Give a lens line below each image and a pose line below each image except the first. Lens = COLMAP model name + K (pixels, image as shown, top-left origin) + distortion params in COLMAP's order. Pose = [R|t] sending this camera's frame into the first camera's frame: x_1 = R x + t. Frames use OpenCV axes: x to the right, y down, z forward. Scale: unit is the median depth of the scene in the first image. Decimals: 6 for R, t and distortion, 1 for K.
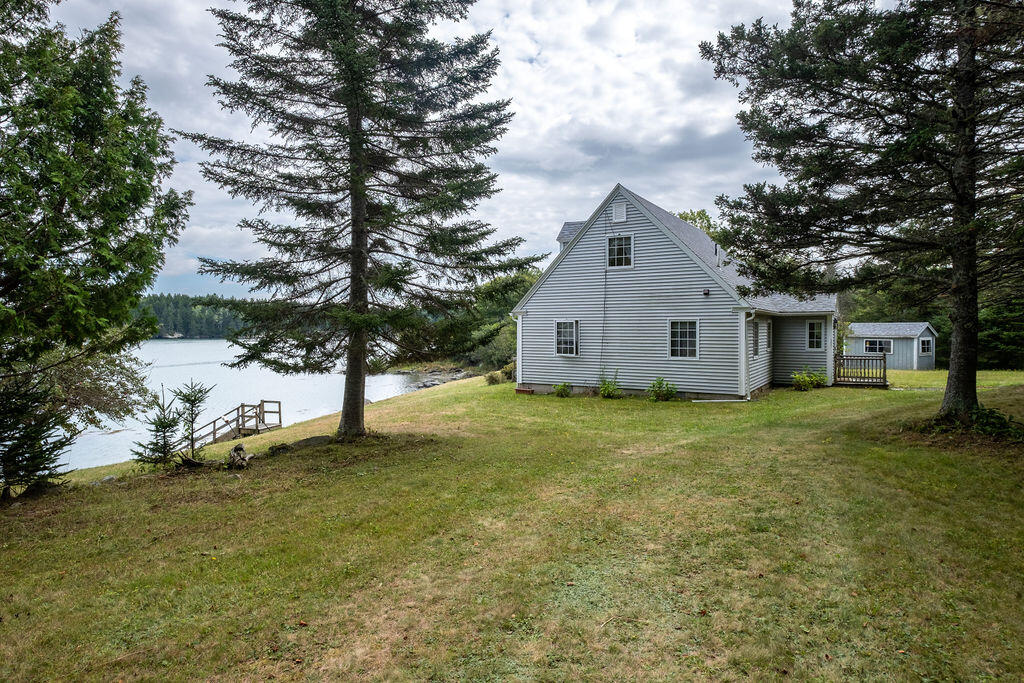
lens RADIAL K [[594.9, 0, 512.0], [0, 594.9, 337.7], [0, 0, 1]] dist [0.002640, 0.000459]
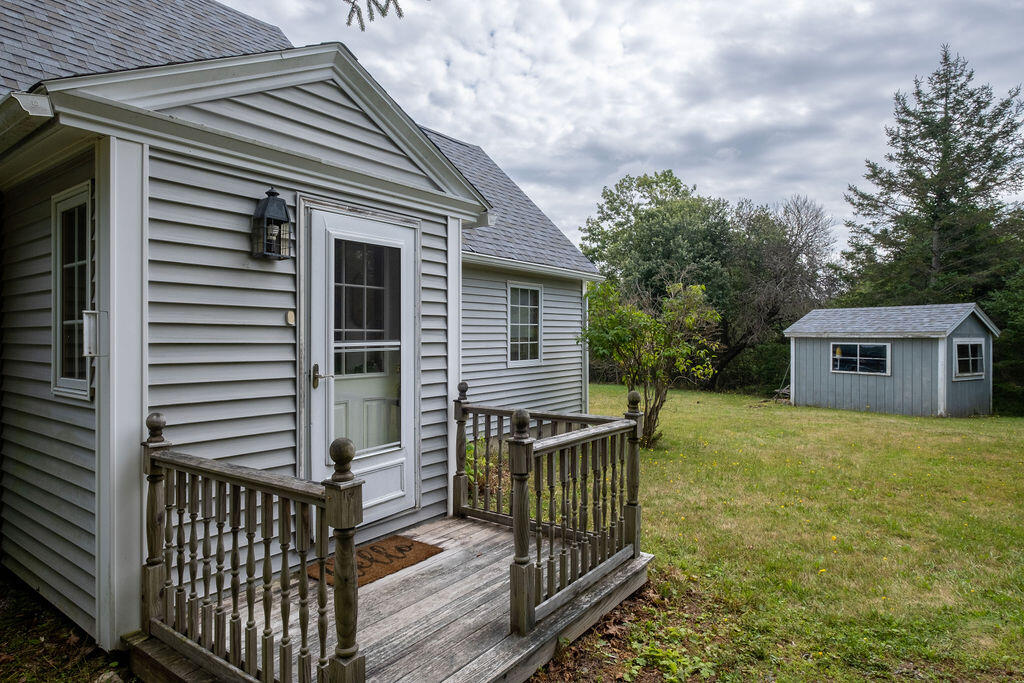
lens RADIAL K [[594.9, 0, 509.0], [0, 594.9, 339.2], [0, 0, 1]] dist [0.002640, 0.000459]
pose [[0.996478, 0.004627, -0.083728, 0.438472], [-0.005406, 0.999944, -0.009076, 0.006786], [0.083681, 0.009497, 0.996447, 0.596359]]
